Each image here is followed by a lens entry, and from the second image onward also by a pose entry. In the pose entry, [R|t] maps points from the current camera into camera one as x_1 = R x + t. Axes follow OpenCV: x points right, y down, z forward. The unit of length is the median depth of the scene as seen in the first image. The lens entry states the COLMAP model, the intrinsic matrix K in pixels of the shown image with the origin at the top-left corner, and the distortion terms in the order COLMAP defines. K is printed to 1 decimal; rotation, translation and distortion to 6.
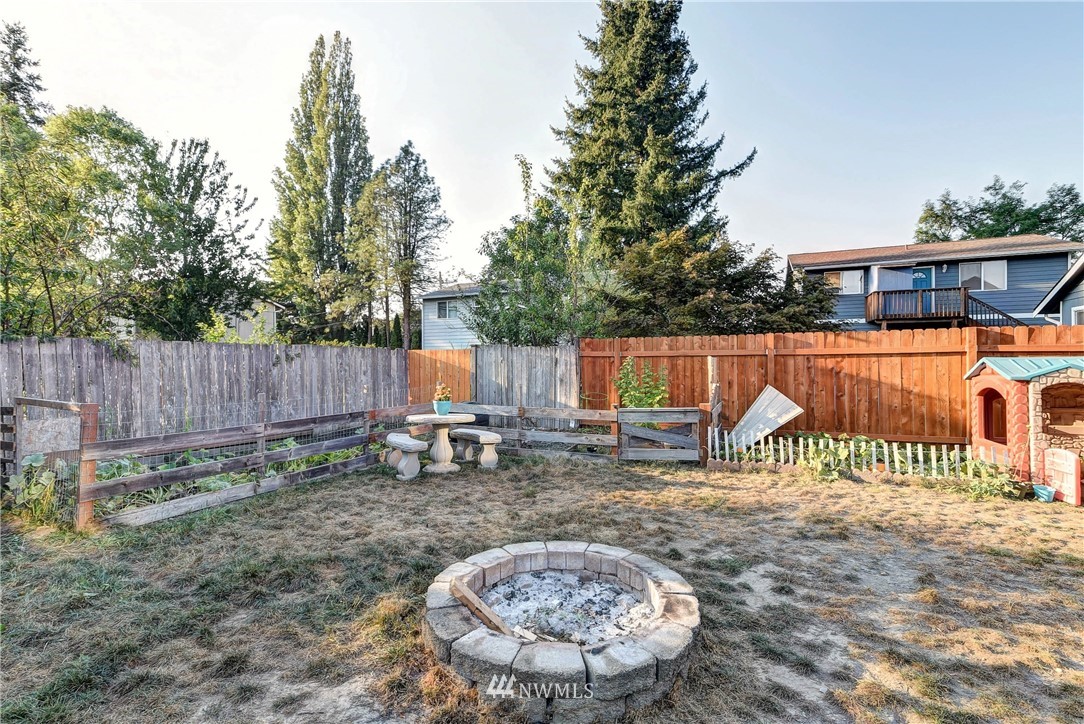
lens RADIAL K [[483.8, 0, 542.0], [0, 483.8, 362.0], [0, 0, 1]] dist [-0.000246, 0.002042]
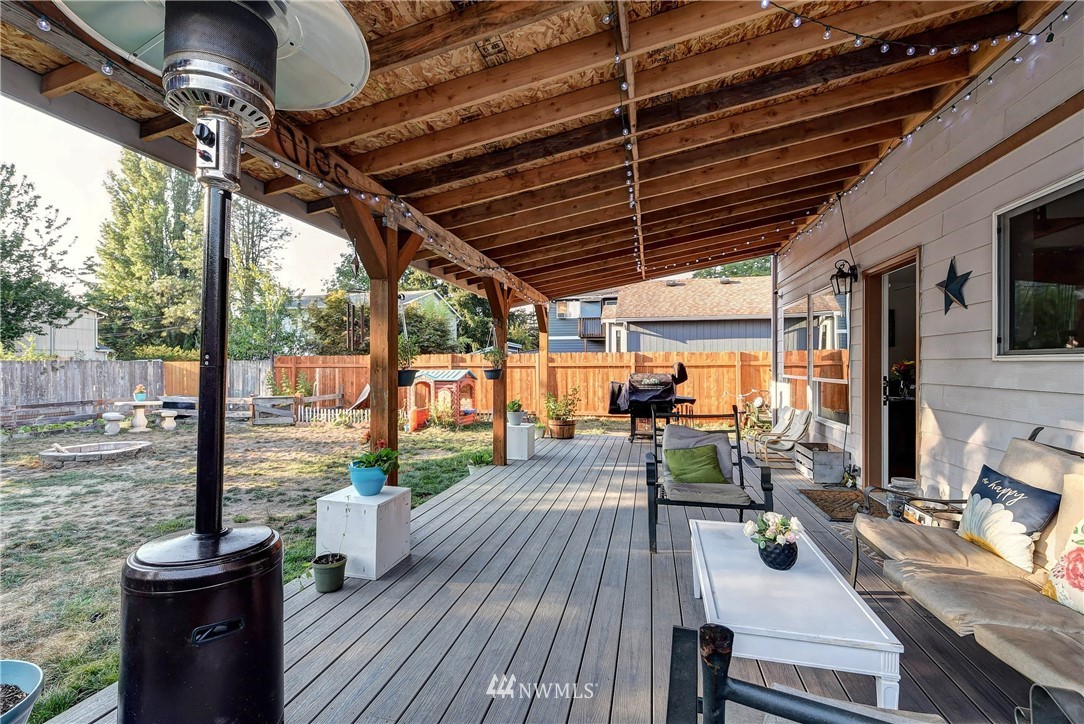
lens RADIAL K [[483.8, 0, 542.0], [0, 483.8, 362.0], [0, 0, 1]] dist [-0.000246, 0.002042]
pose [[0.980102, 0.000499, 0.198496, 0.248296], [-0.000270, 0.999999, -0.001179, -0.010436], [-0.198496, 0.001101, 0.980101, -0.296481]]
